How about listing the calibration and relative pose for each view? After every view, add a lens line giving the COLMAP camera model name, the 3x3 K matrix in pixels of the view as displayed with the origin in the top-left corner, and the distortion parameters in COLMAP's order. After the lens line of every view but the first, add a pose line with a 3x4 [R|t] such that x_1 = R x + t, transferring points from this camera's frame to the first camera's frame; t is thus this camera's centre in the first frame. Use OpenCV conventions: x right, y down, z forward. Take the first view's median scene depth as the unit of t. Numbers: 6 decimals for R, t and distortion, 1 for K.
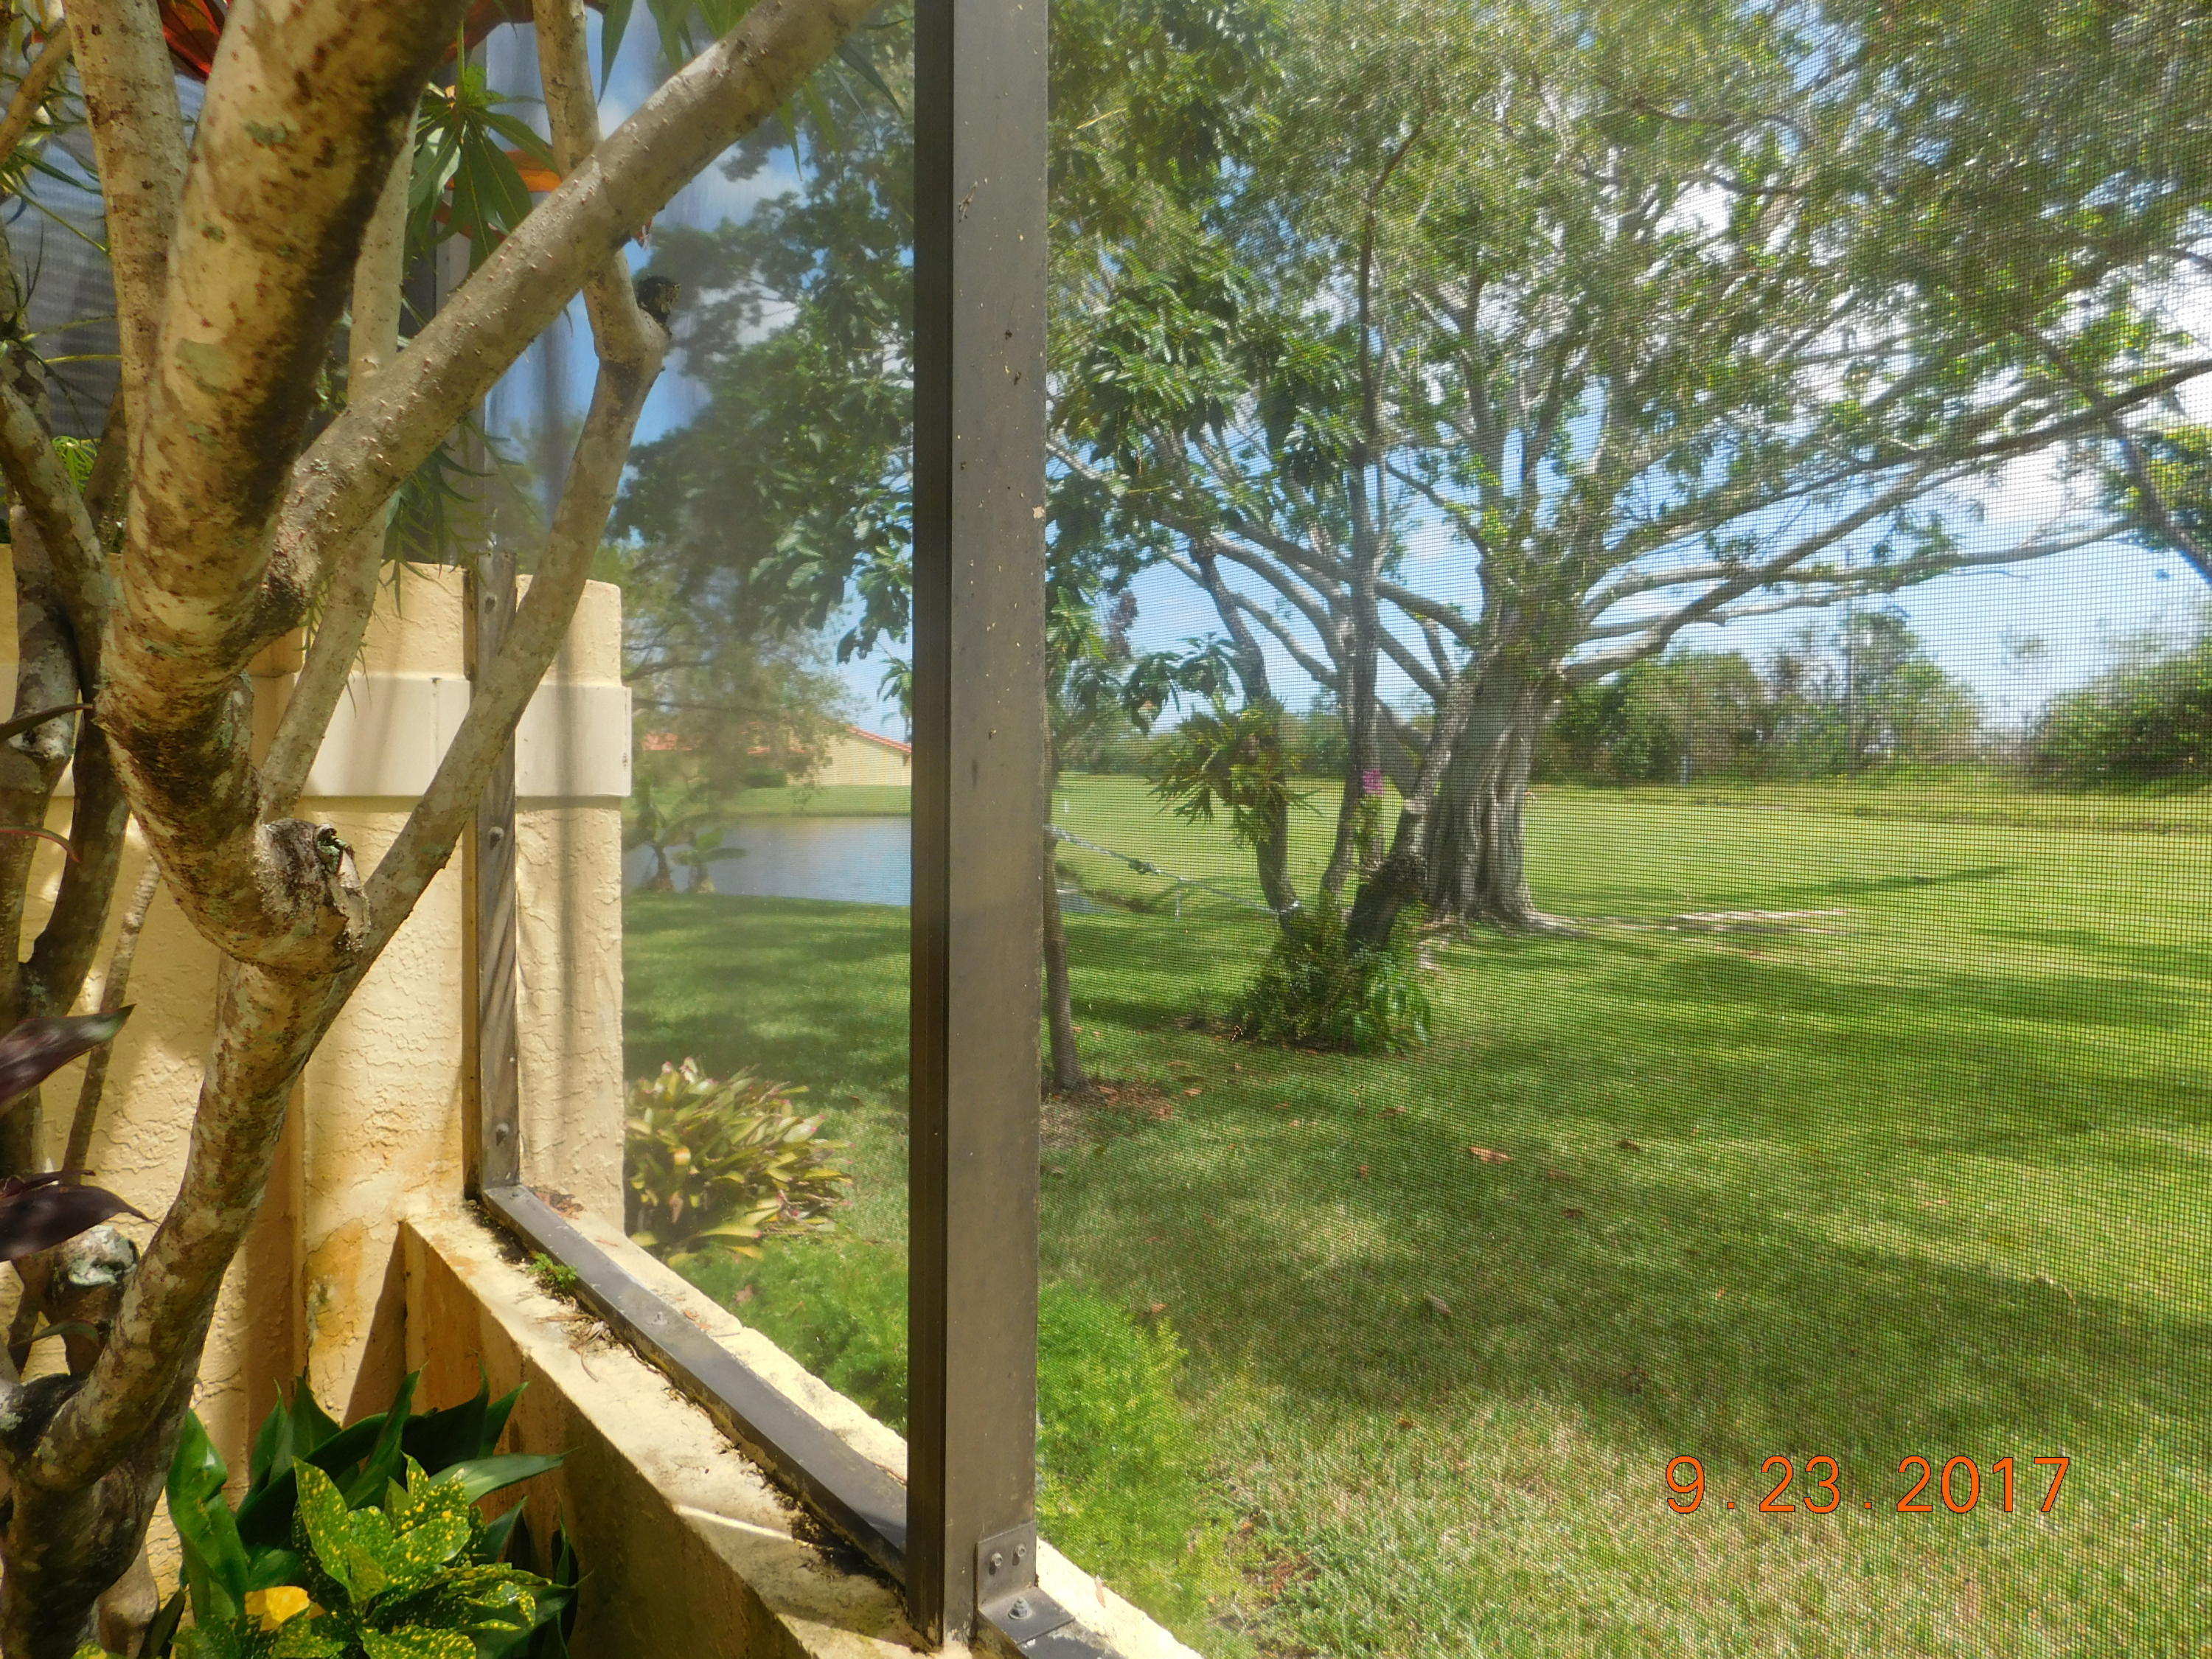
lens RADIAL K [[1456.7, 0, 1111.8], [0, 1456.7, 825.8], [0, 0, 1]] dist [-0.078397, 0.058894]
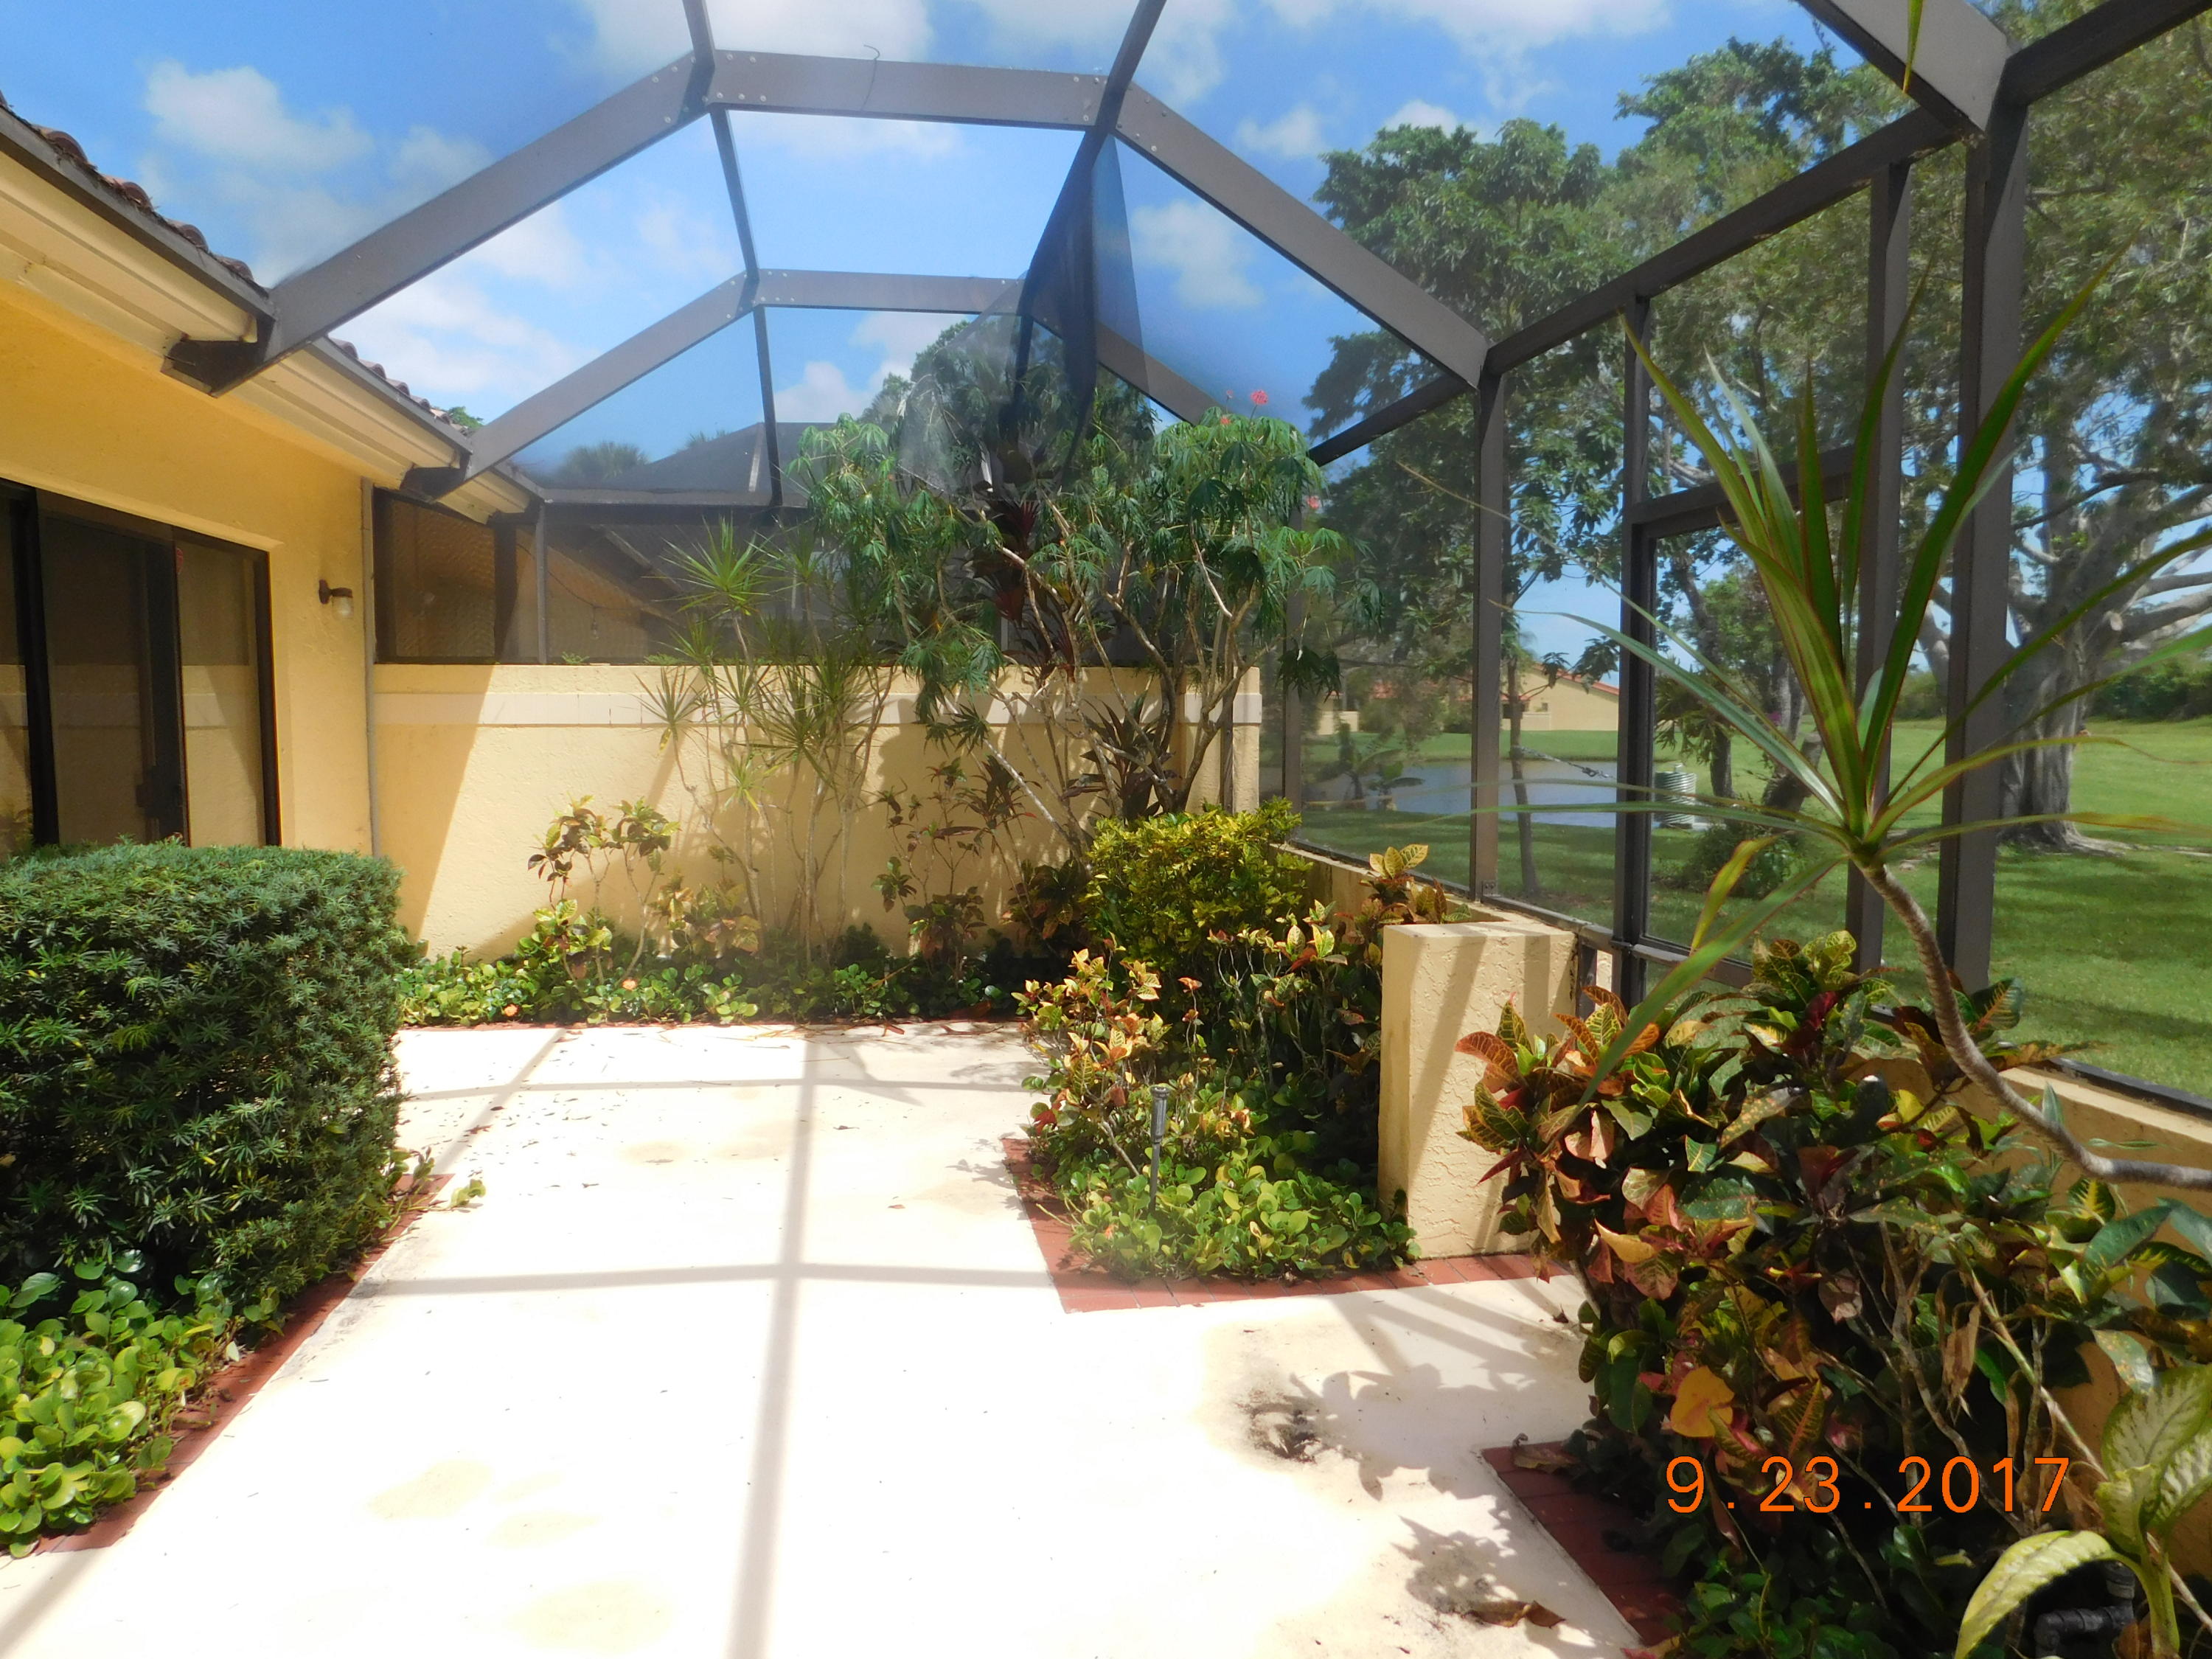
lens RADIAL K [[1460.0, 0, 1112.8], [0, 1460.0, 826.2], [0, 0, 1]] dist [-0.075747, 0.067058]
pose [[0.879933, 0.025593, -0.474408, 0.151000], [-0.008516, 0.999237, 0.038110, 0.014351], [0.475022, -0.029495, 0.879480, -0.337223]]
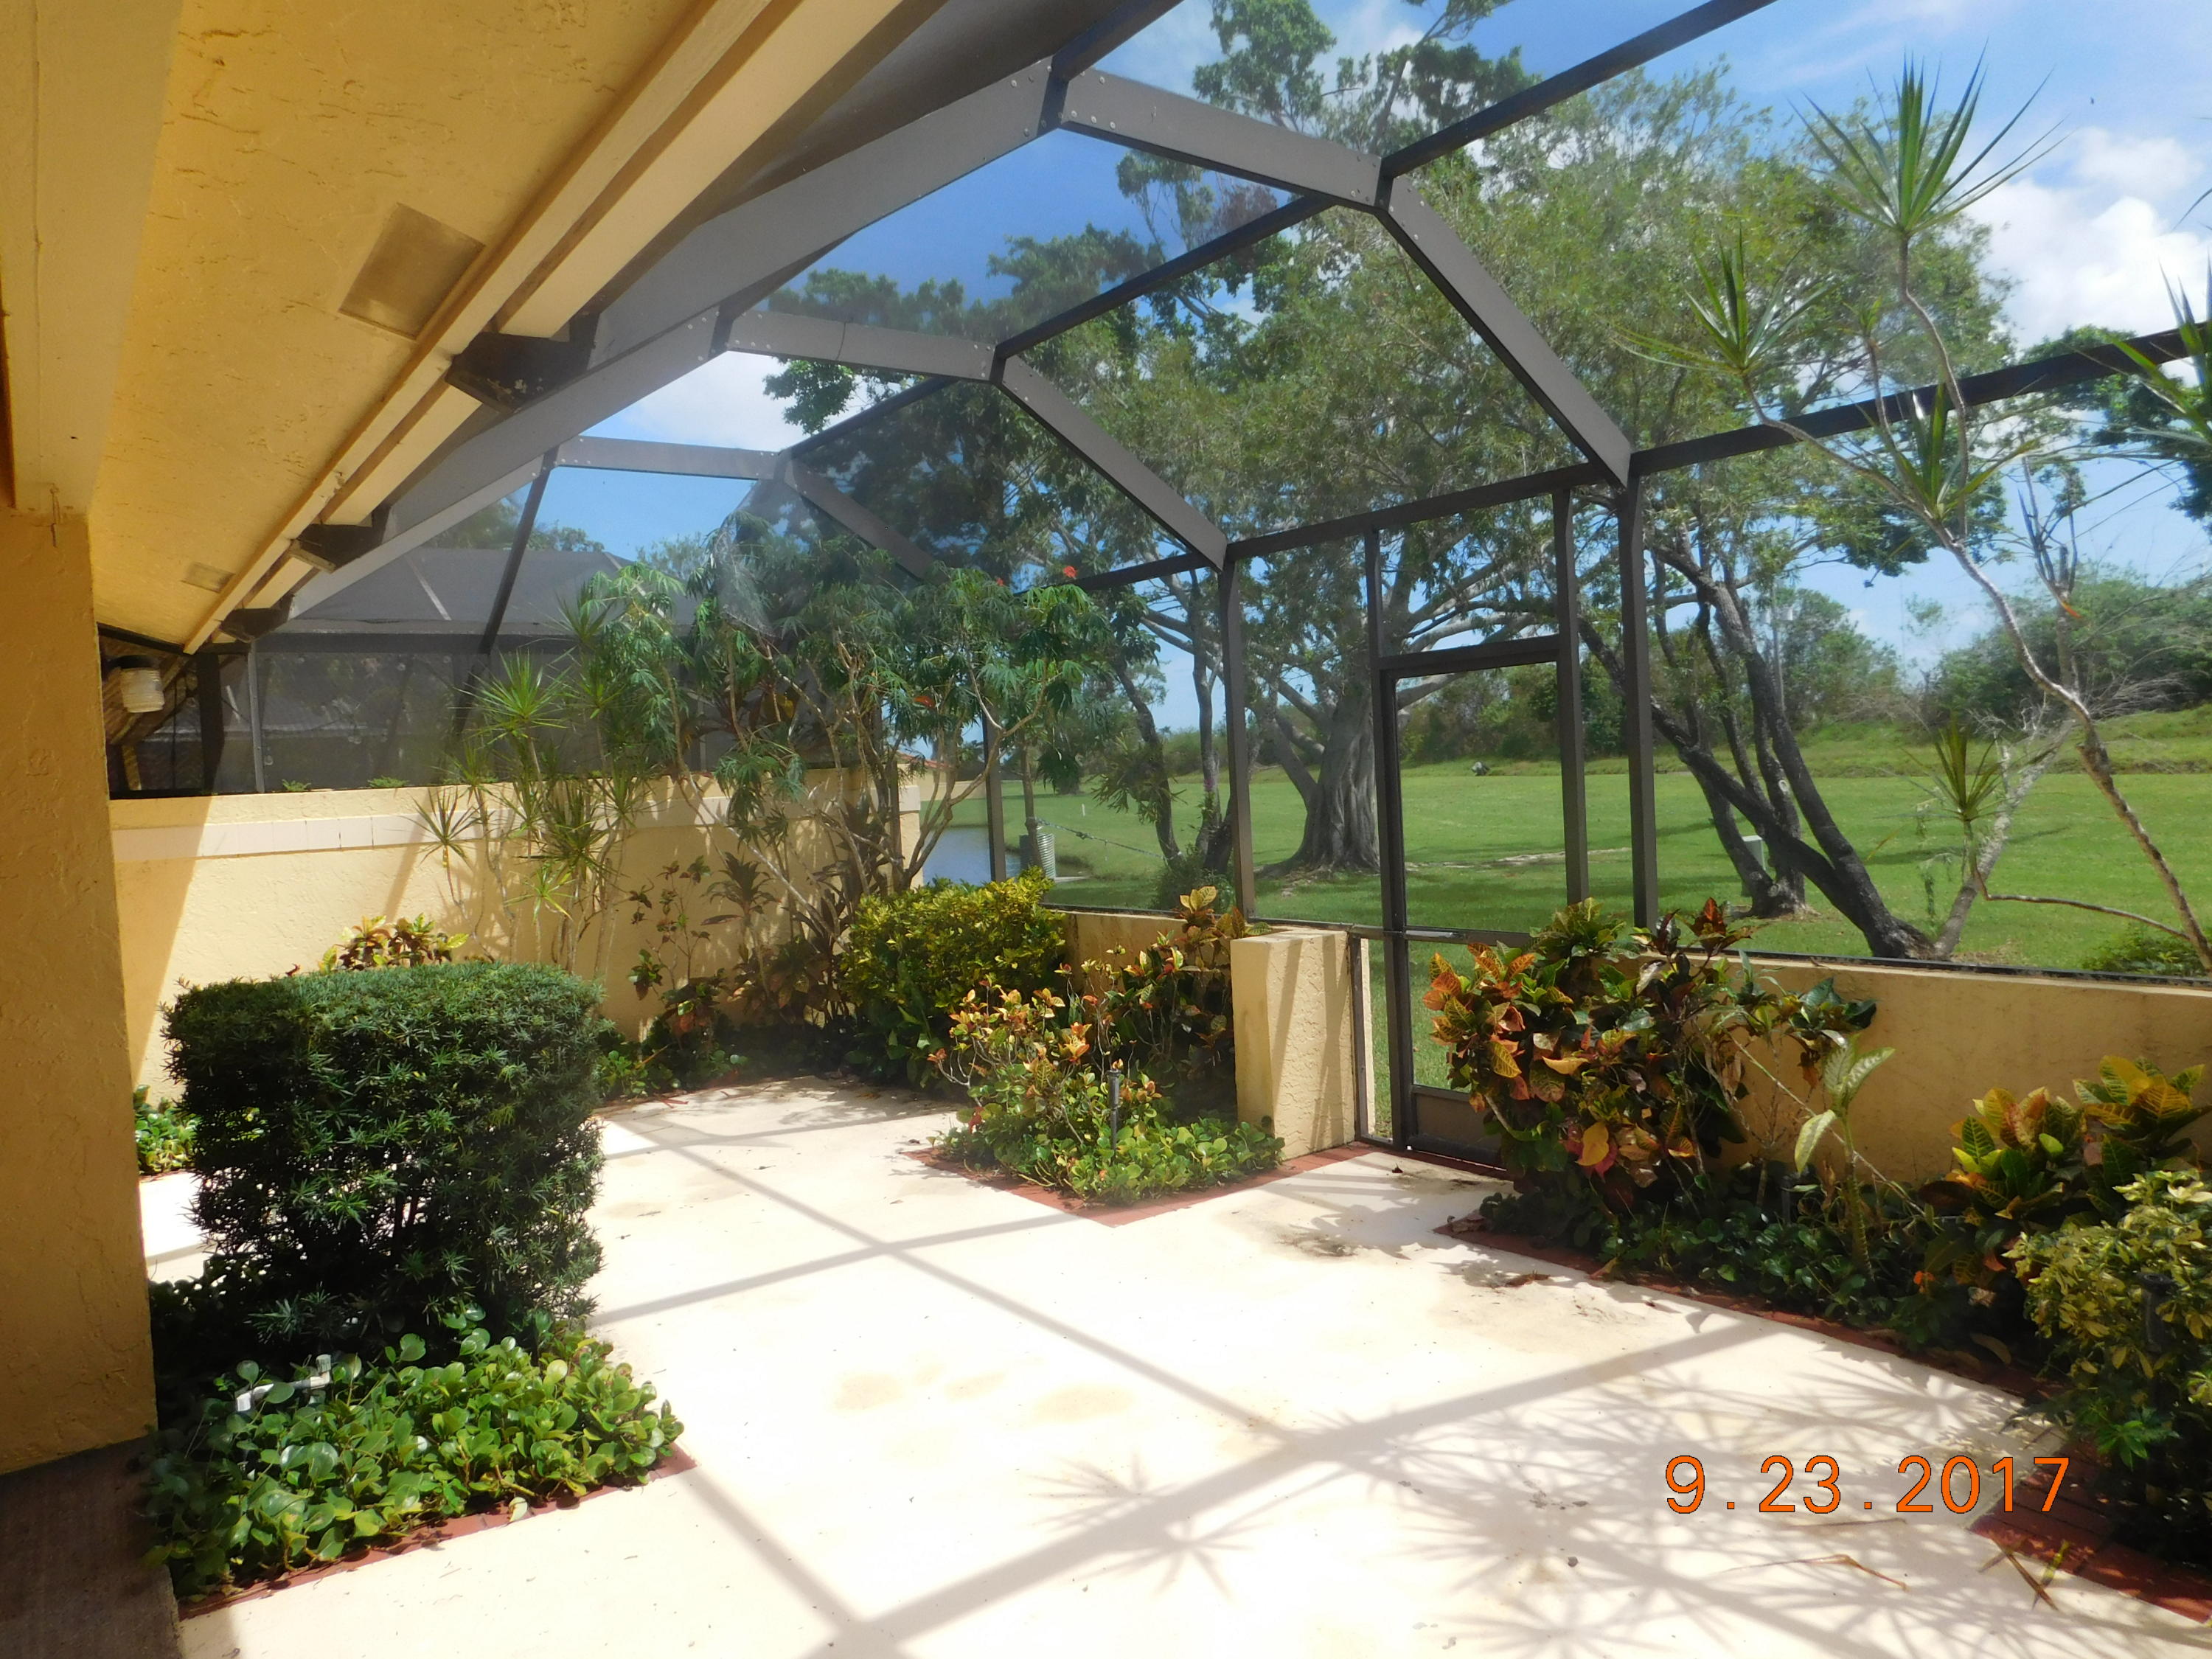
lens RADIAL K [[1460.0, 0, 1112.8], [0, 1460.0, 826.2], [0, 0, 1]] dist [-0.075747, 0.067058]
pose [[0.997801, -0.063111, -0.020261, 0.047453], [0.063086, 0.998006, -0.001847, 0.010319], [0.020337, 0.000565, 0.999793, -0.471674]]
